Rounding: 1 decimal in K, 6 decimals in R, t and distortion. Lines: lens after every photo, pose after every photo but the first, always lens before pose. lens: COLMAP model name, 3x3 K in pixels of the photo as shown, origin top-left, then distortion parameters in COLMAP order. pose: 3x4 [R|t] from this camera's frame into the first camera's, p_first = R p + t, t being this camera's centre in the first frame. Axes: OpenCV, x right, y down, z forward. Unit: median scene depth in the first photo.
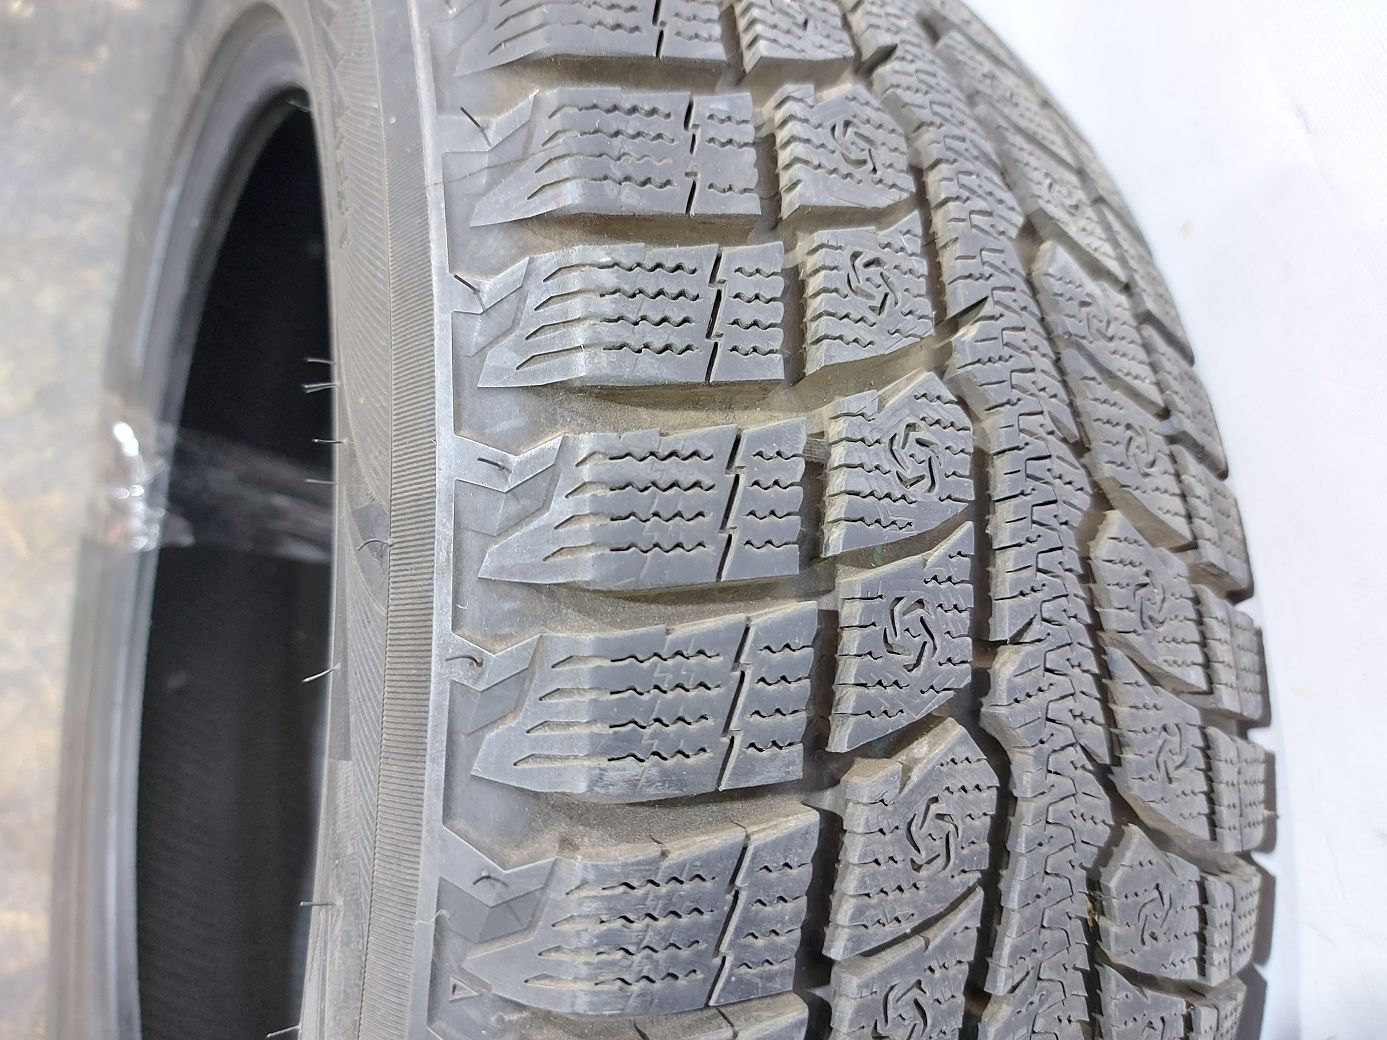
lens RADIAL K [[1067.9, 0, 693.5], [0, 1067.9, 520.0], [0, 0, 1]] dist [0.100652, -0.186661]
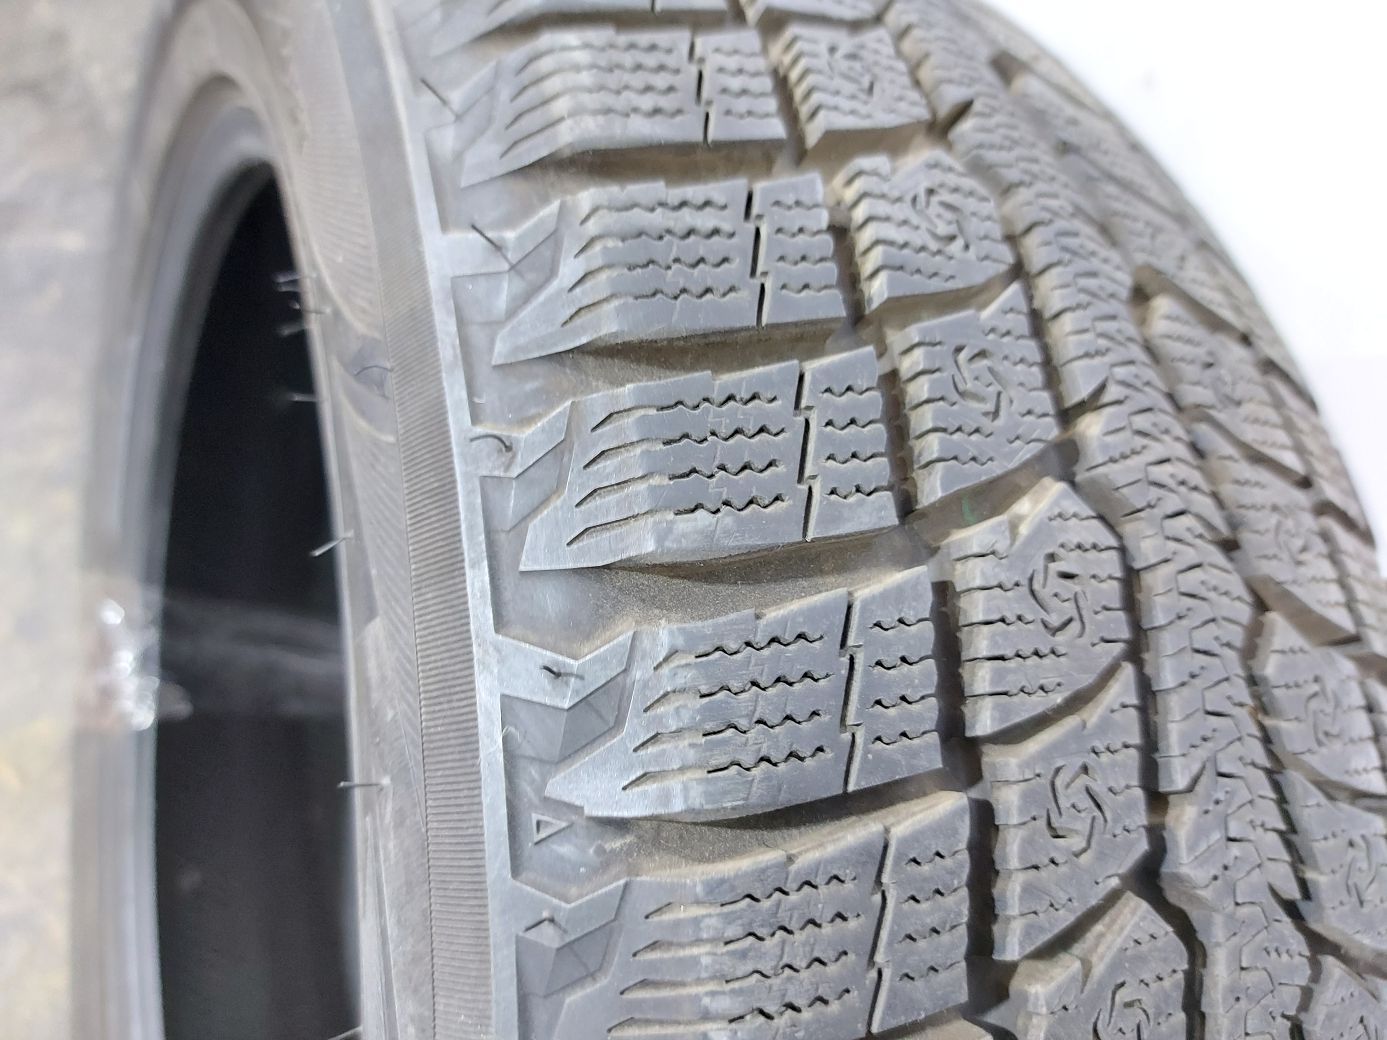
lens RADIAL K [[1067.9, 0, 693.5], [0, 1067.9, 520.0], [0, 0, 1]] dist [0.100652, -0.186661]
pose [[0.983544, -0.179022, 0.024349, -0.080532], [0.180503, 0.967861, -0.175110, 0.355743], [0.007782, 0.176623, 0.984248, 0.151925]]
